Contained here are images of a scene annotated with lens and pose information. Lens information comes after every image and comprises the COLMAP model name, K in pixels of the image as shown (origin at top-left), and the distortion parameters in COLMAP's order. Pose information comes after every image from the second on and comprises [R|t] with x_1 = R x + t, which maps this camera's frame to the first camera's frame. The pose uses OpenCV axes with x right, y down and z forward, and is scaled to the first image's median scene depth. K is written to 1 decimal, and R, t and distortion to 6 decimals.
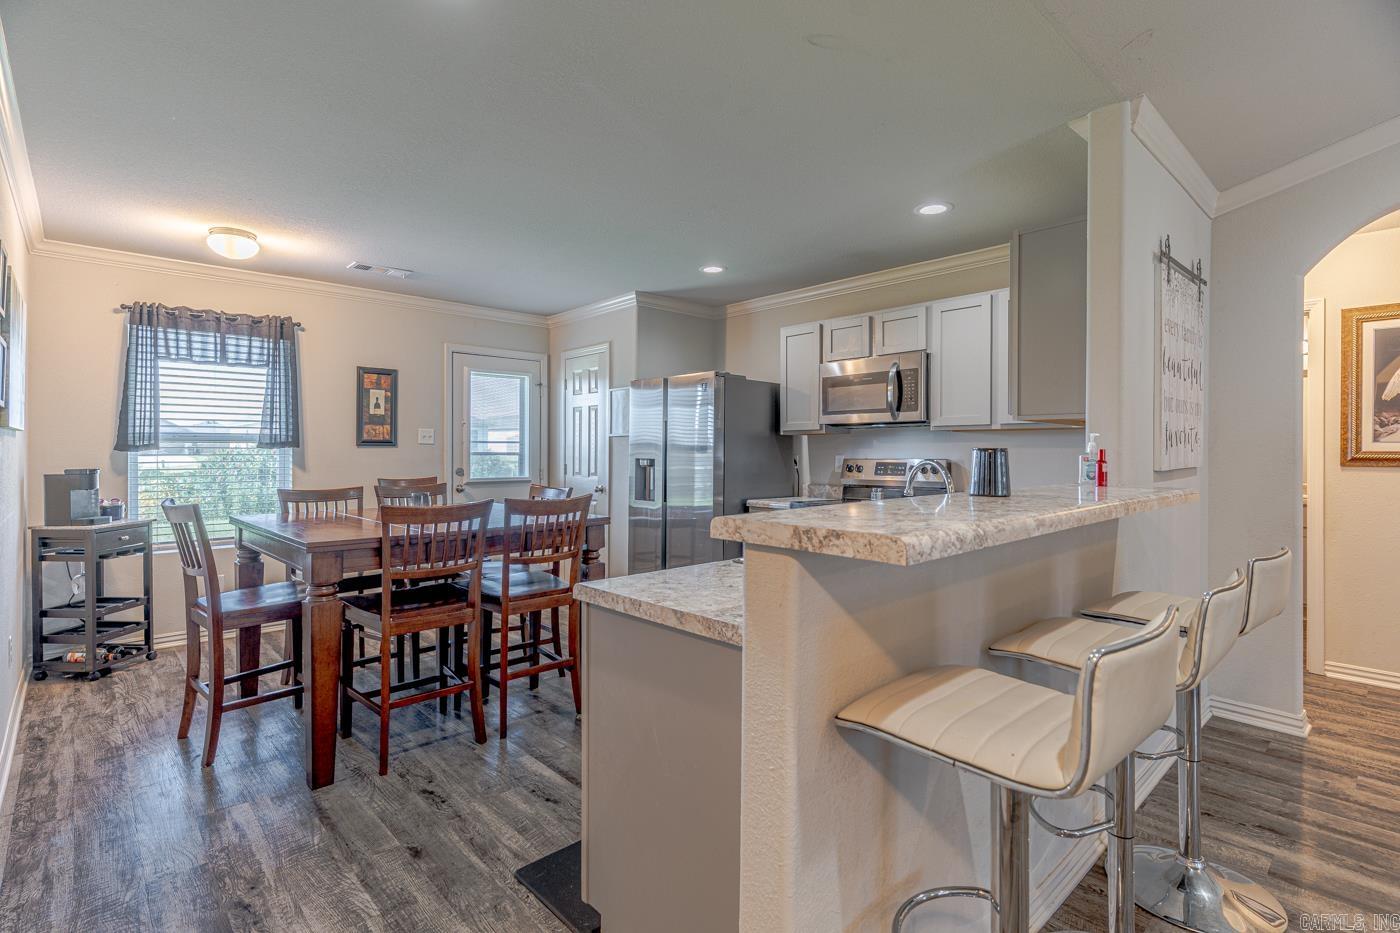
lens RADIAL K [[669.2, 0, 693.3], [0, 669.2, 448.5], [0, 0, 1]] dist [0.002859, -0.000052]
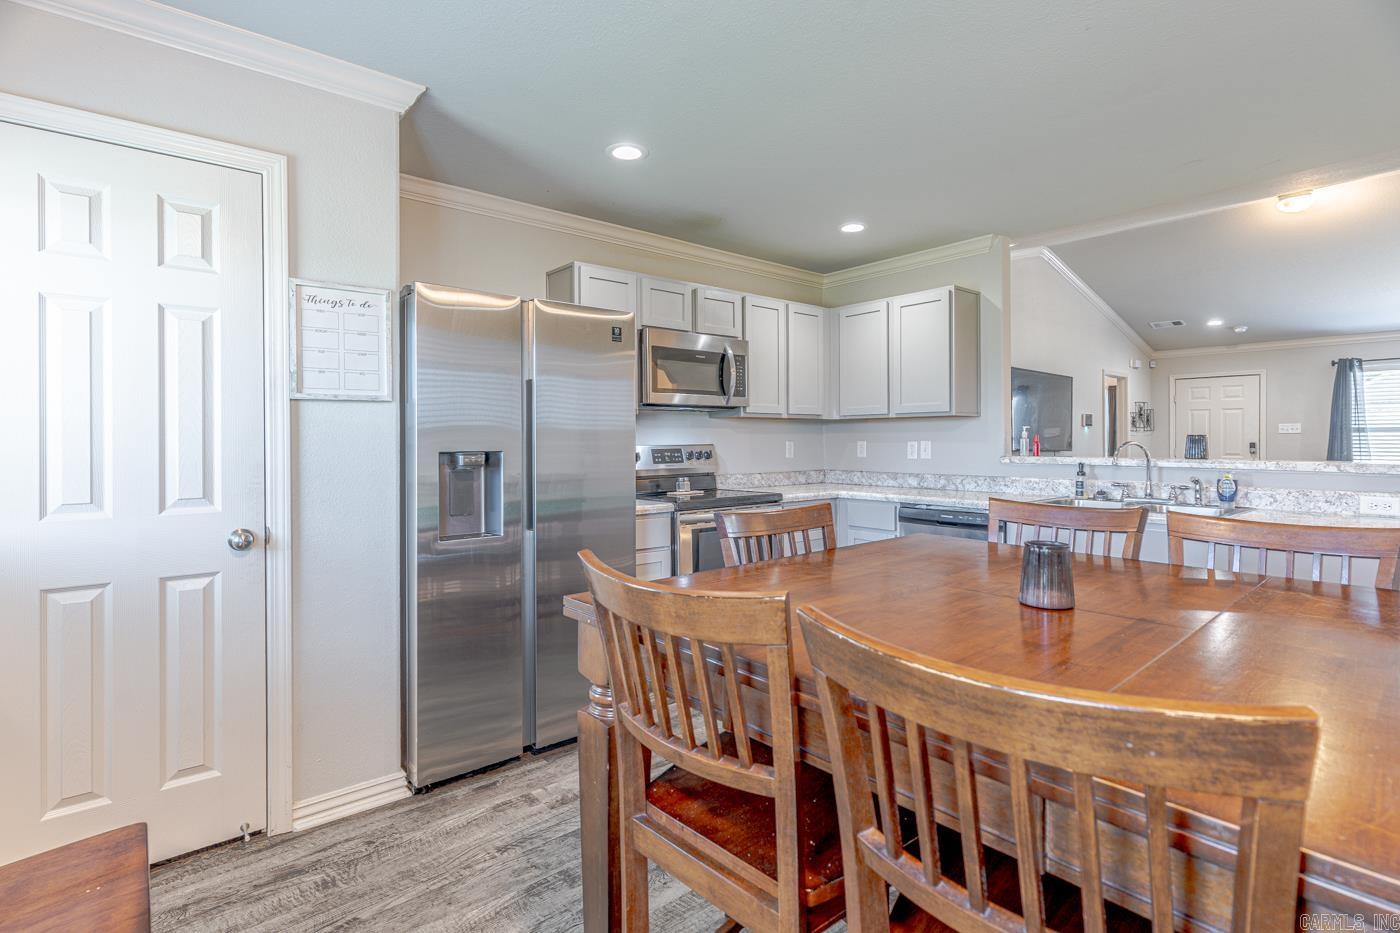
lens RADIAL K [[669.2, 0, 703.8], [0, 669.2, 443.4], [0, 0, 1]] dist [0.002859, -0.000052]
pose [[0.049505, -0.008987, 0.998733, -0.593969], [-0.002757, 0.999954, 0.009134, 0.004536], [-0.998770, -0.003206, 0.049478, 0.871072]]
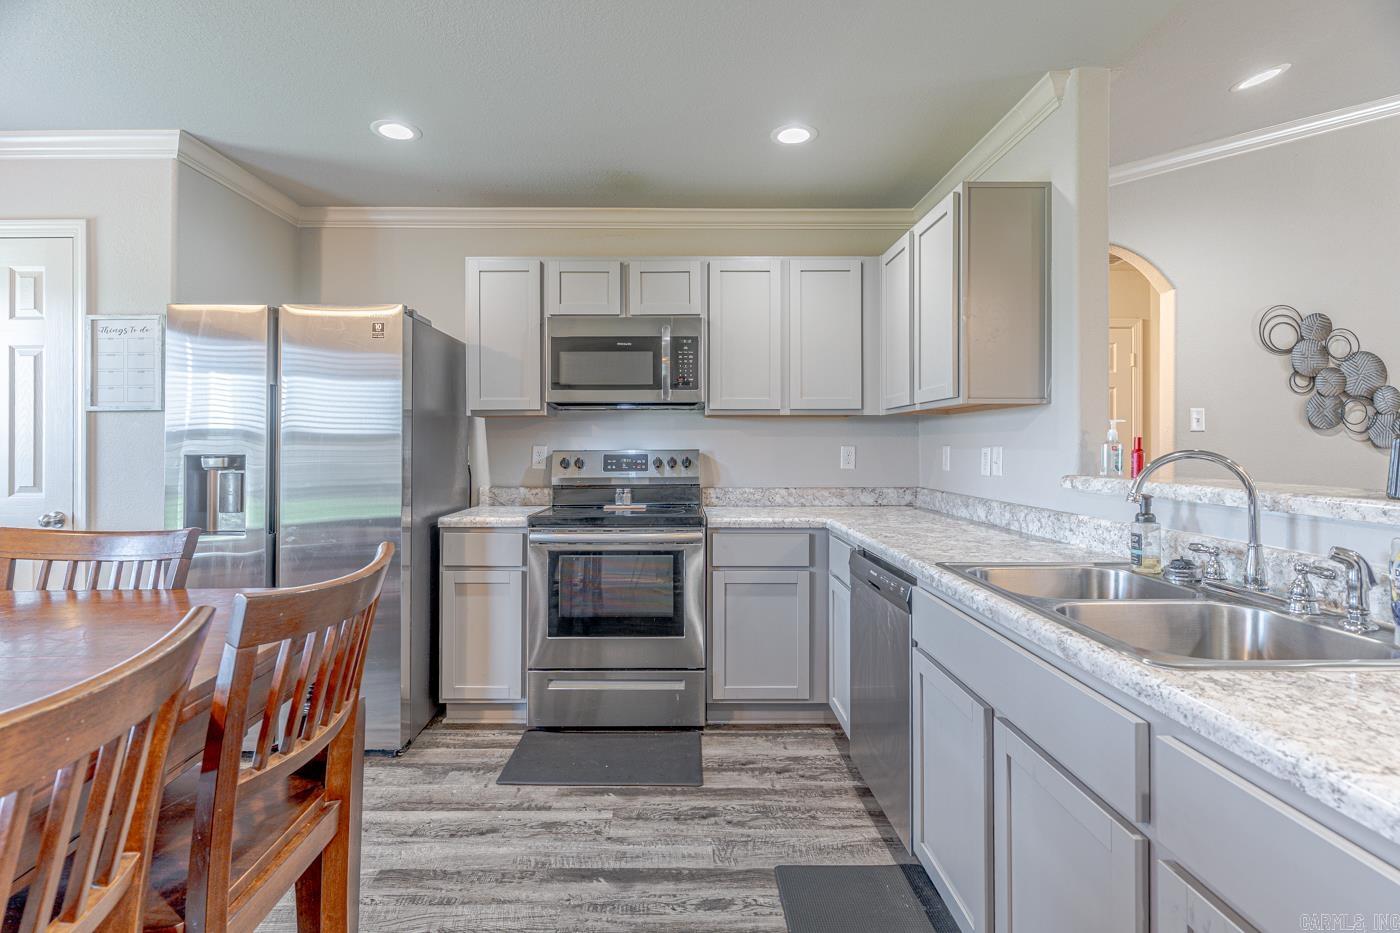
lens RADIAL K [[669.2, 0, 681.2], [0, 669.2, 439.6], [0, 0, 1]] dist [0.002859, -0.000052]
pose [[0.671198, 0.001323, 0.741277, -0.234245], [-0.001433, 0.999999, -0.000488, 0.003288], [-0.741277, -0.000735, 0.671199, 0.408793]]
